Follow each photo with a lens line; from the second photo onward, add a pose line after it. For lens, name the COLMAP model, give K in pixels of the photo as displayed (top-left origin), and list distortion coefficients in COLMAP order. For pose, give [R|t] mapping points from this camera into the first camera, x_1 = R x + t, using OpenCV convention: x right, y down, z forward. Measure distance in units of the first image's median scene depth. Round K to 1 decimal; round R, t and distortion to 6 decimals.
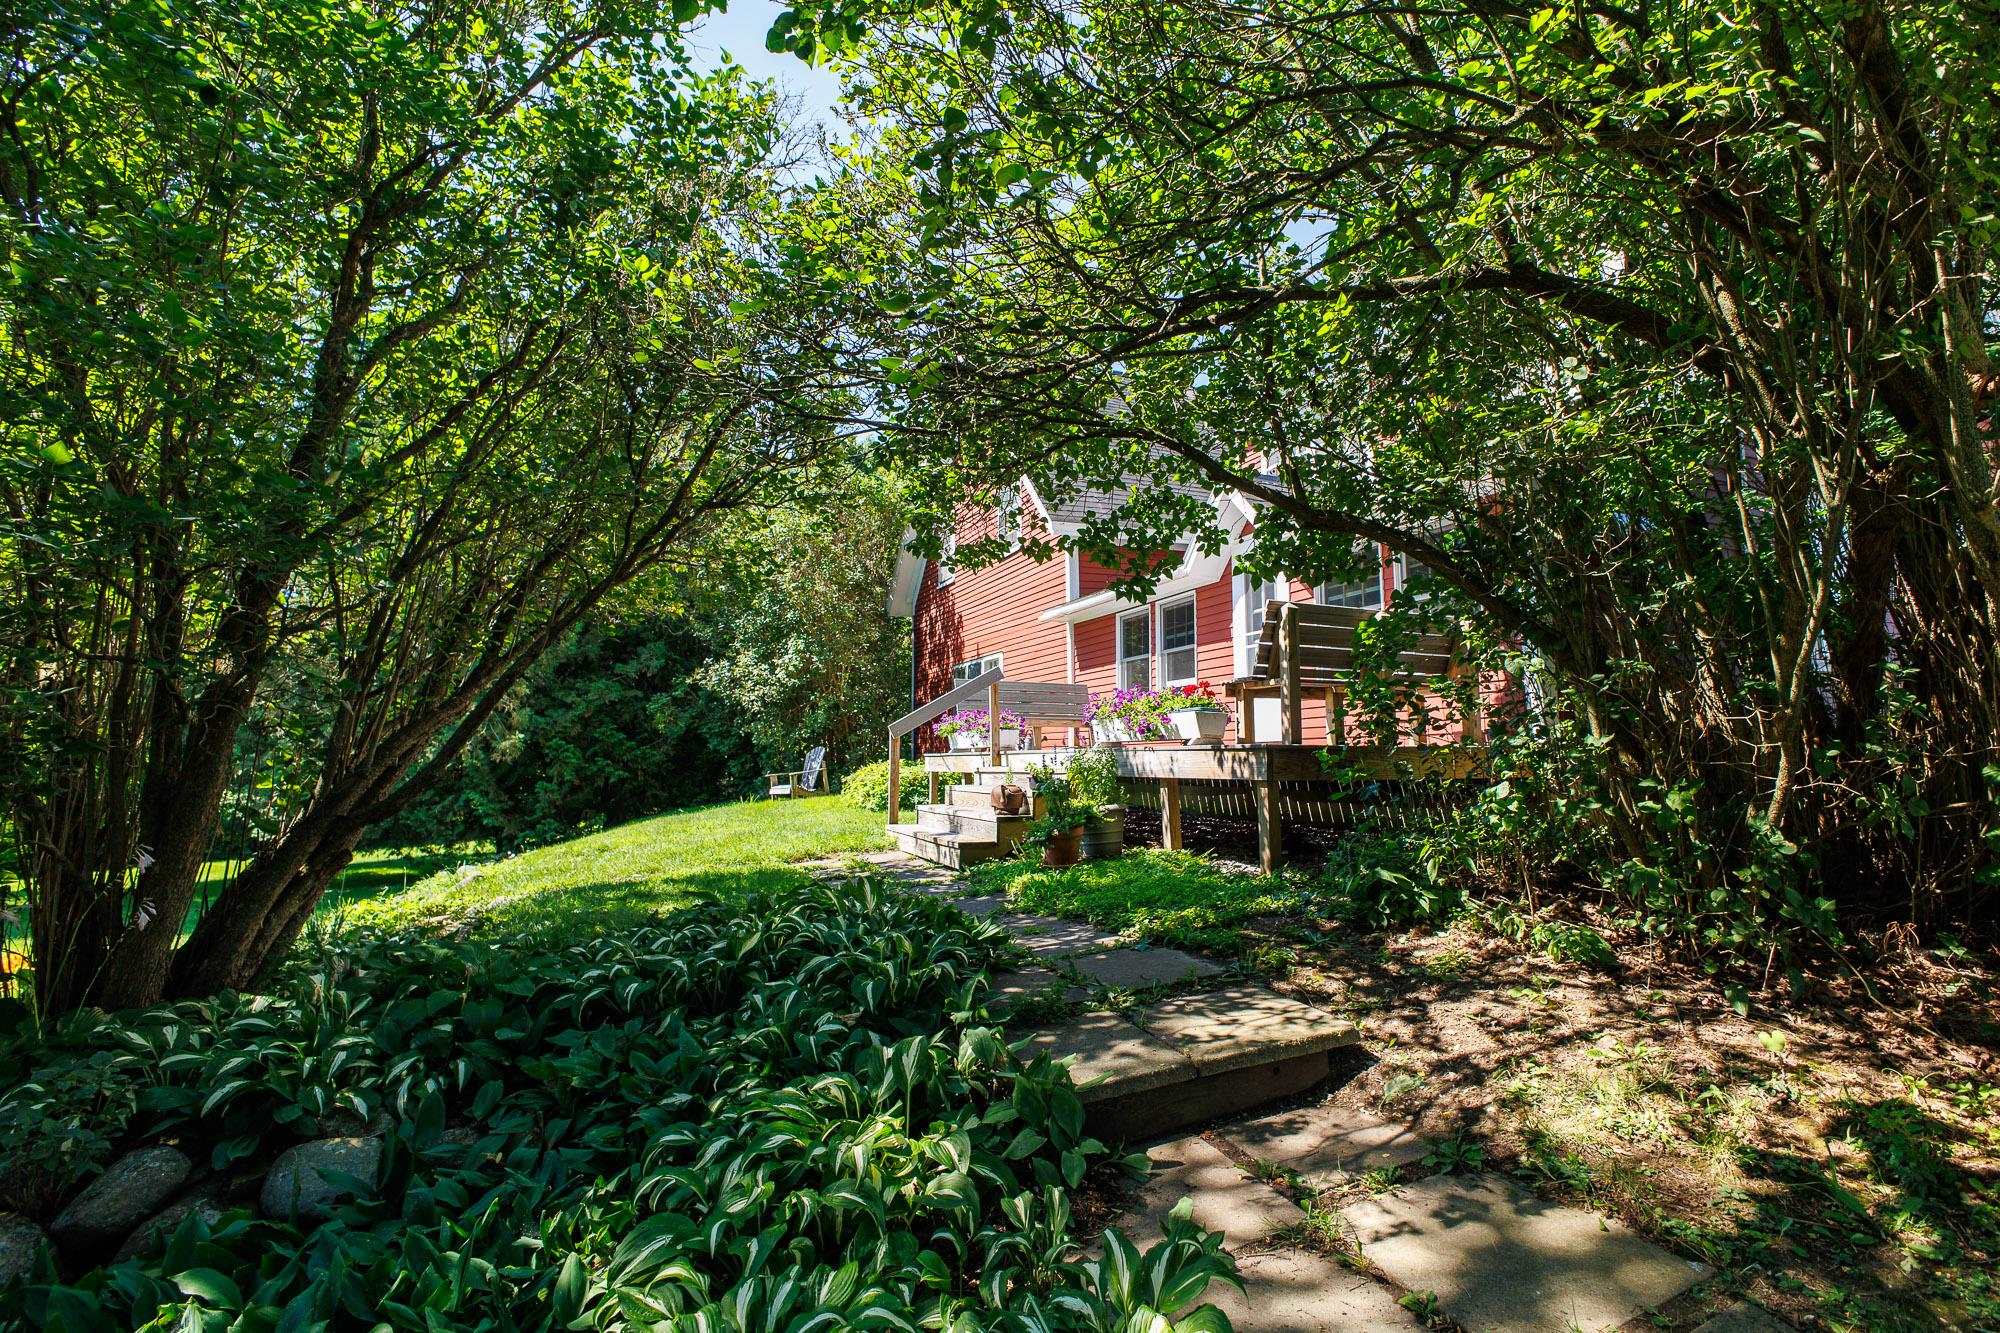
lens RADIAL K [[931.4, 0, 1000.0], [0, 931.4, 666.5], [0, 0, 1]] dist [-0.012927, -0.000250]
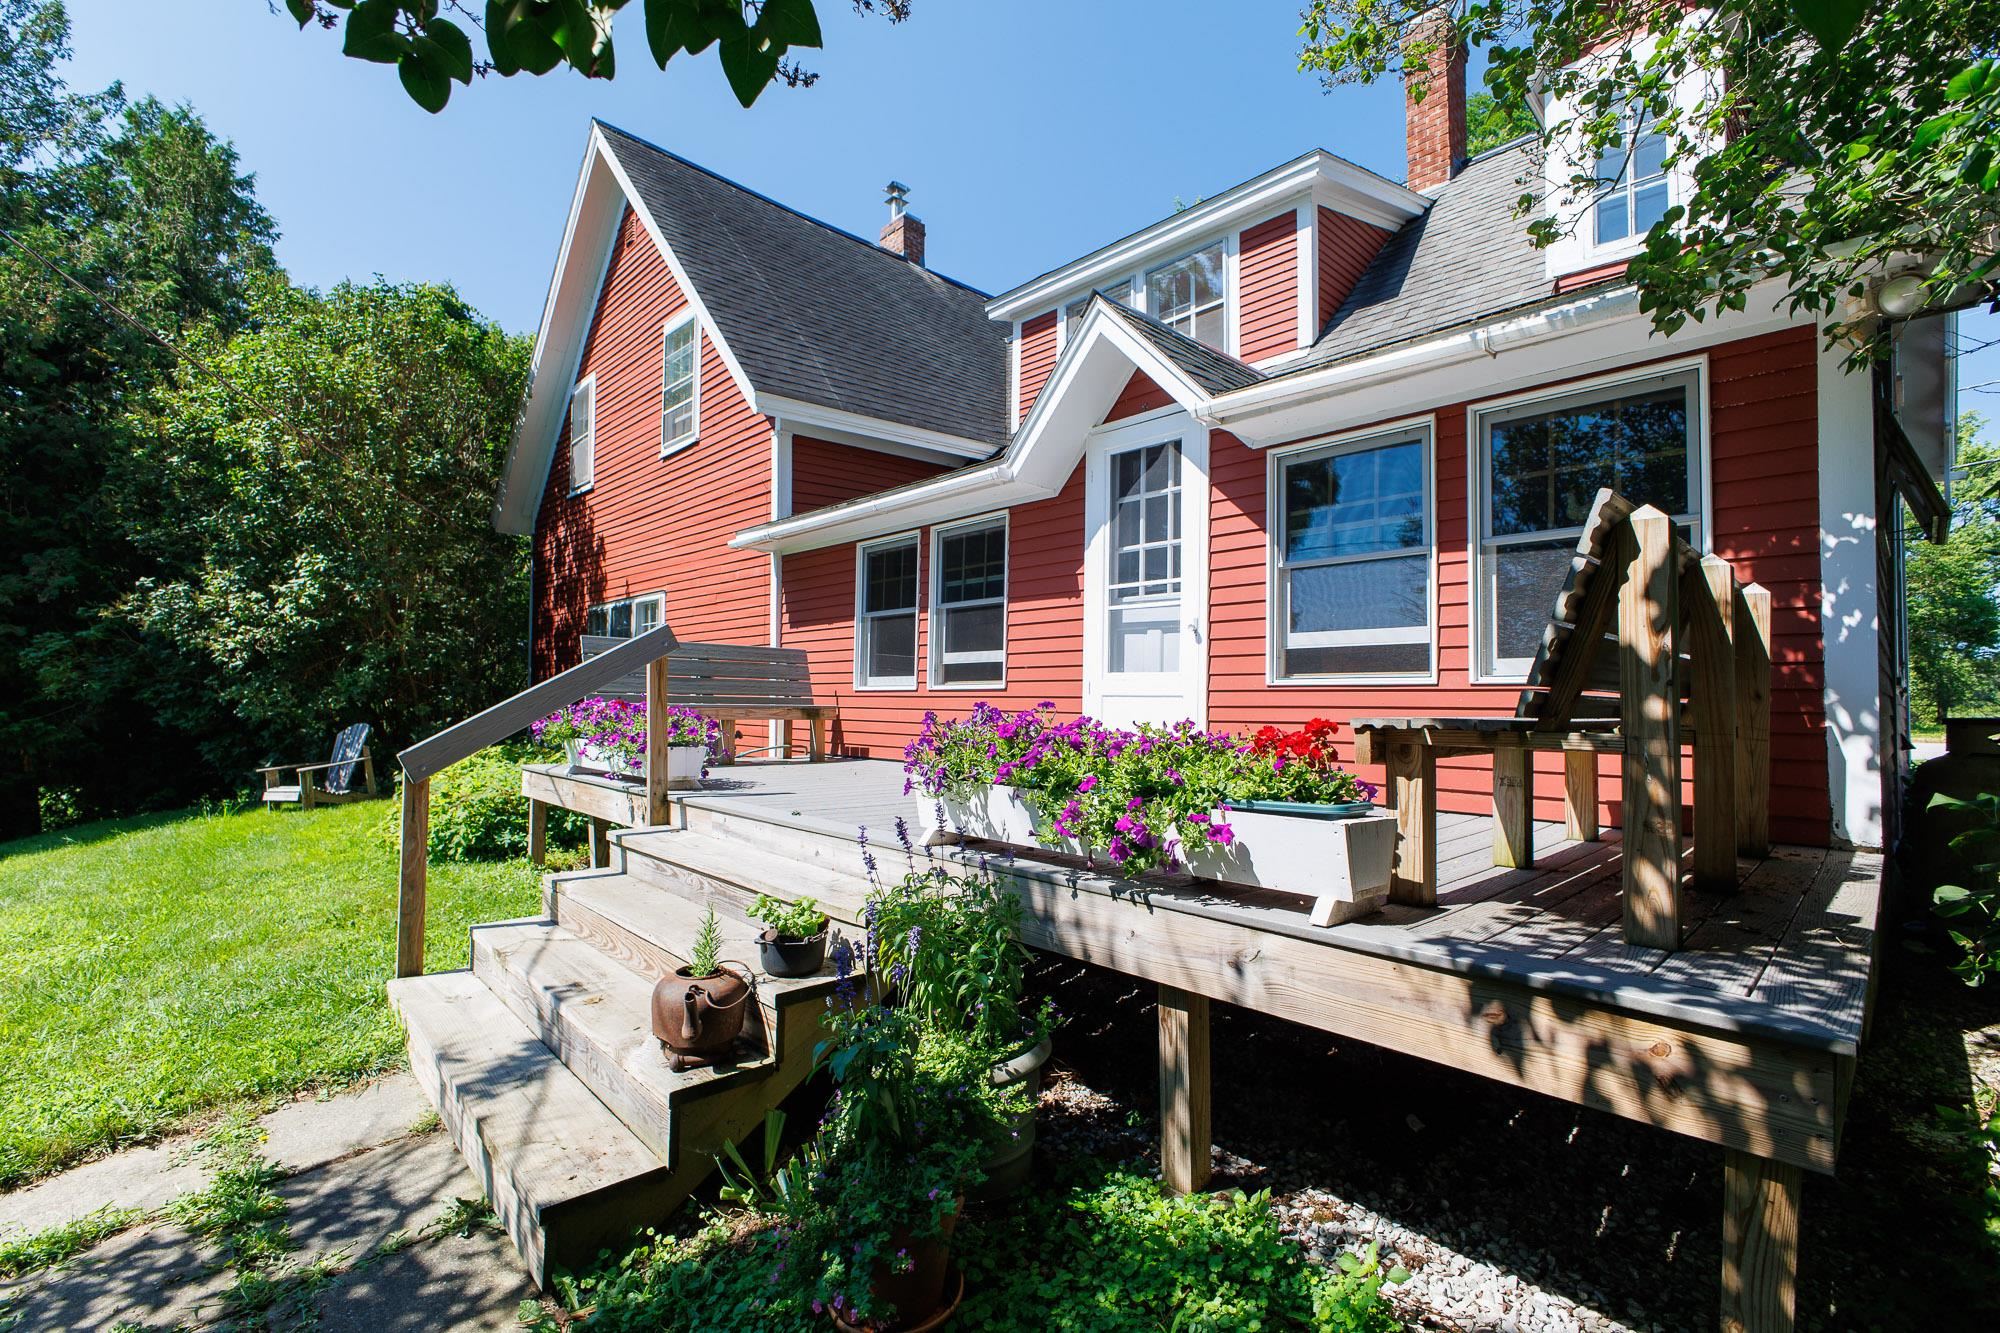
lens RADIAL K [[931.4, 0, 1000.0], [0, 931.4, 666.5], [0, 0, 1]] dist [-0.012927, -0.000250]
pose [[0.935259, 0.021974, 0.353281, -0.005956], [-0.043022, 0.997728, 0.051836, -0.006281], [-0.351340, -0.063679, 0.934080, 0.258118]]
